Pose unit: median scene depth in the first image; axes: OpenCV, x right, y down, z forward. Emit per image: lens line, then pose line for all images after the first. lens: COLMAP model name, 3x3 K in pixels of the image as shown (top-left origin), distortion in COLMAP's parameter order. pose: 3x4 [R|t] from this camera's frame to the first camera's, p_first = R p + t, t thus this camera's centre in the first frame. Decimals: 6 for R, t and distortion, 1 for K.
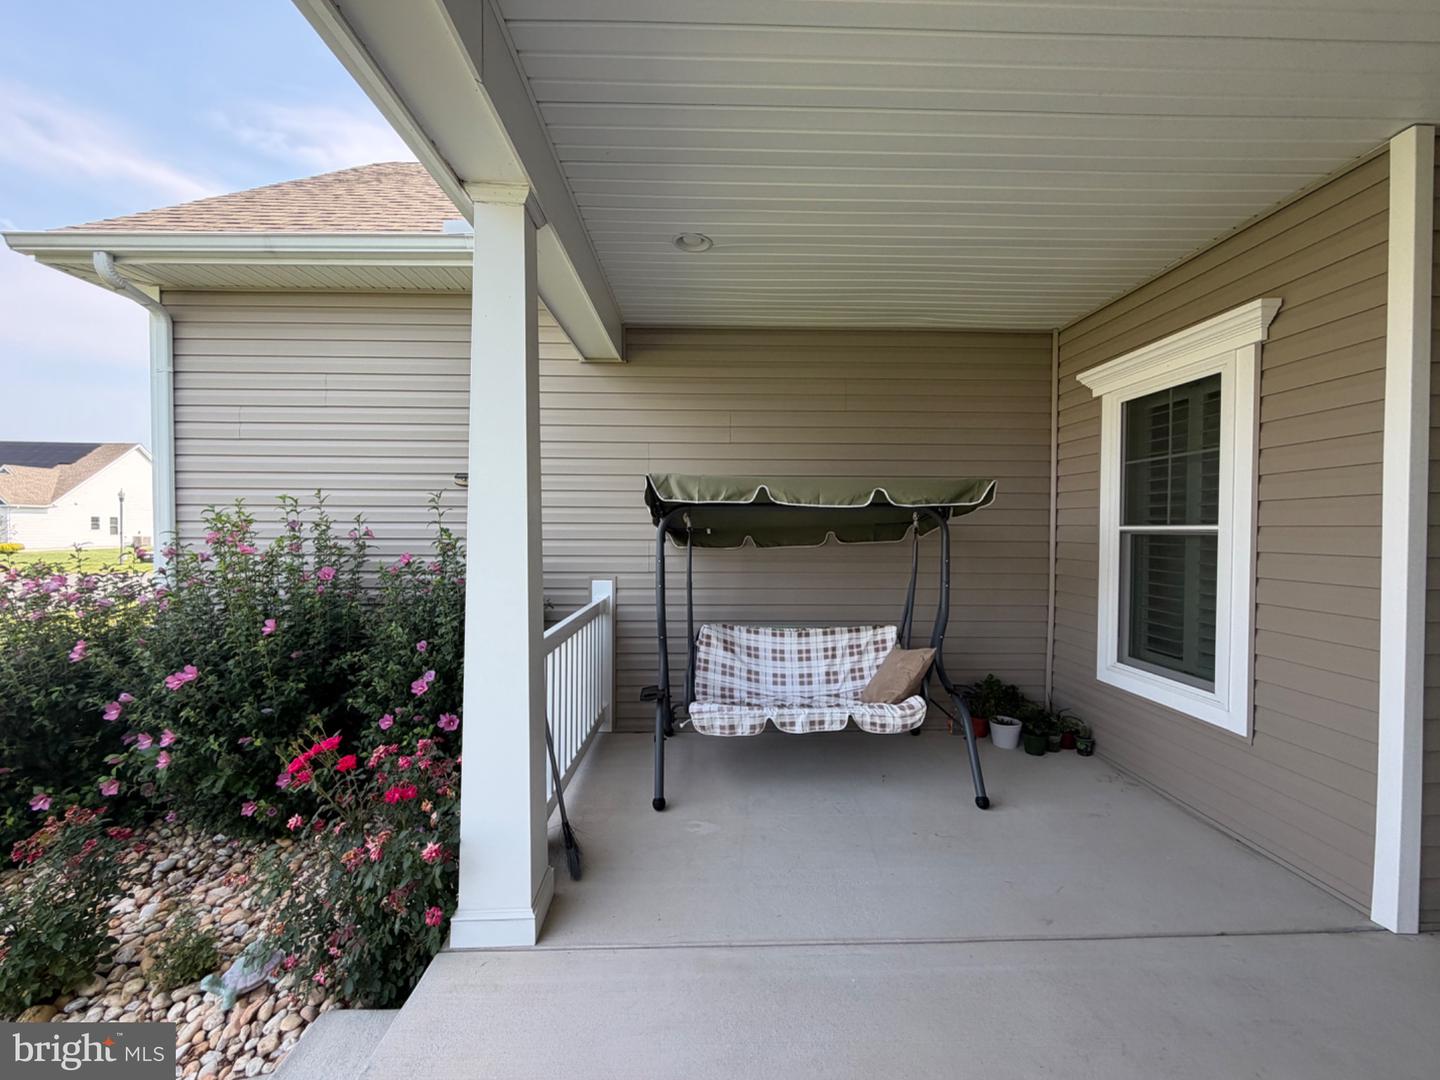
lens RADIAL K [[578.2, 0, 721.6], [0, 578.2, 537.1], [0, 0, 1]] dist [0.000879, 0.000007]
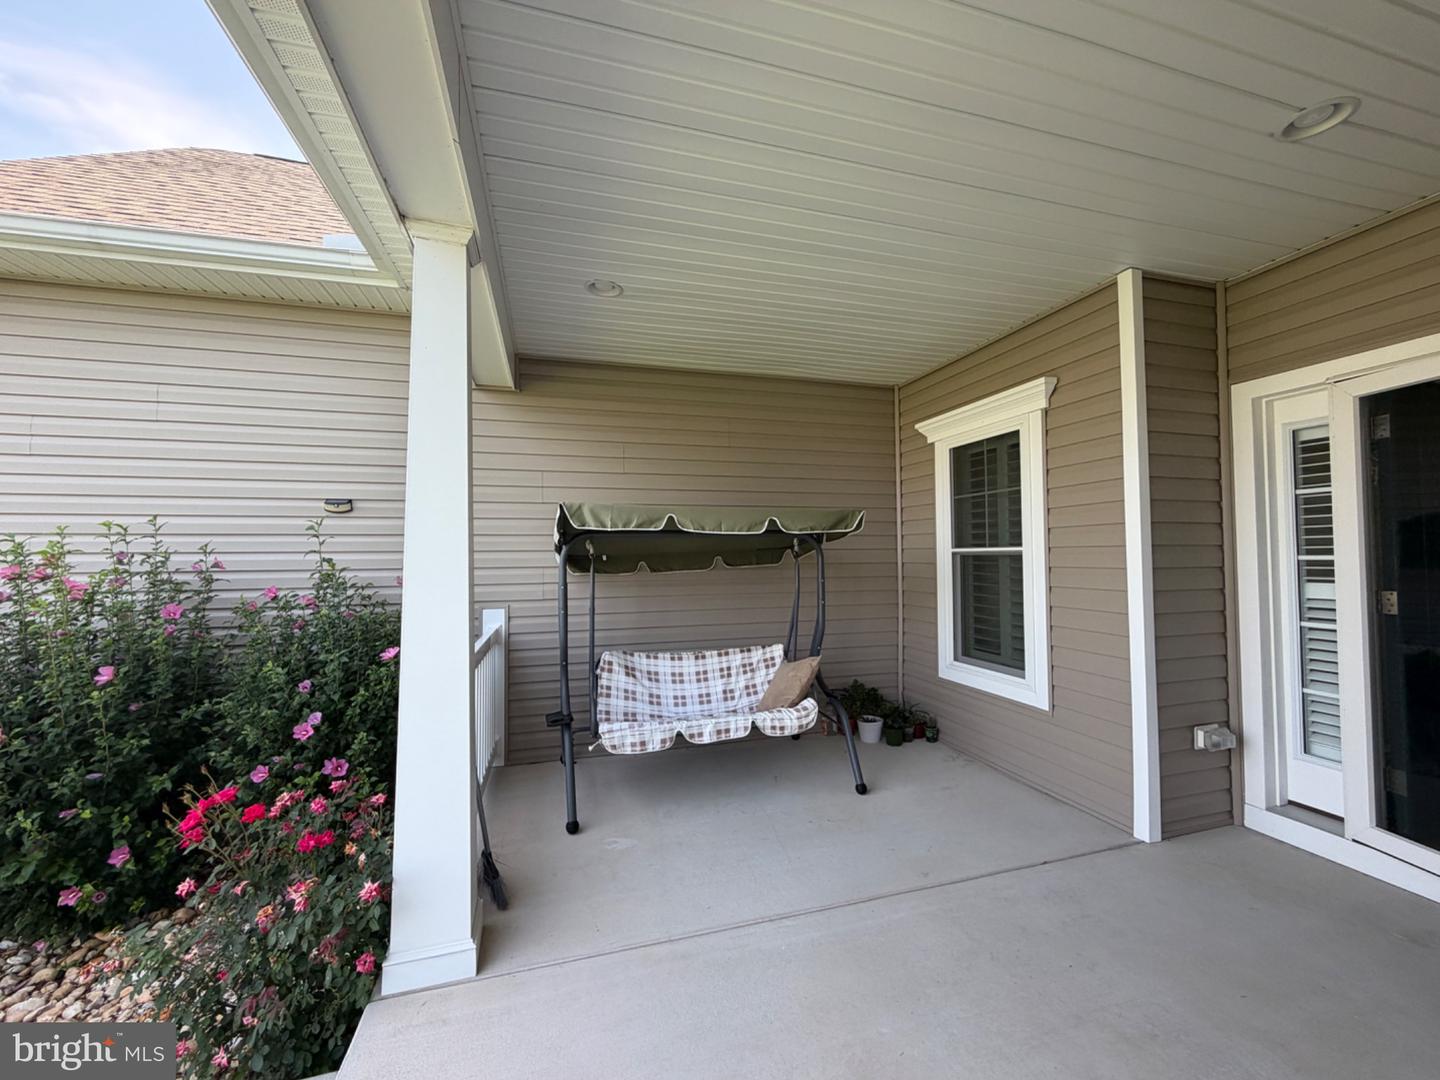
lens RADIAL K [[578.2, 0, 721.6], [0, 578.2, 537.1], [0, 0, 1]] dist [0.000879, 0.000007]
pose [[0.966697, -0.004820, 0.255877, -0.111449], [0.017108, 0.998803, -0.045819, 0.004971], [-0.255350, 0.048670, 0.965623, -0.068343]]
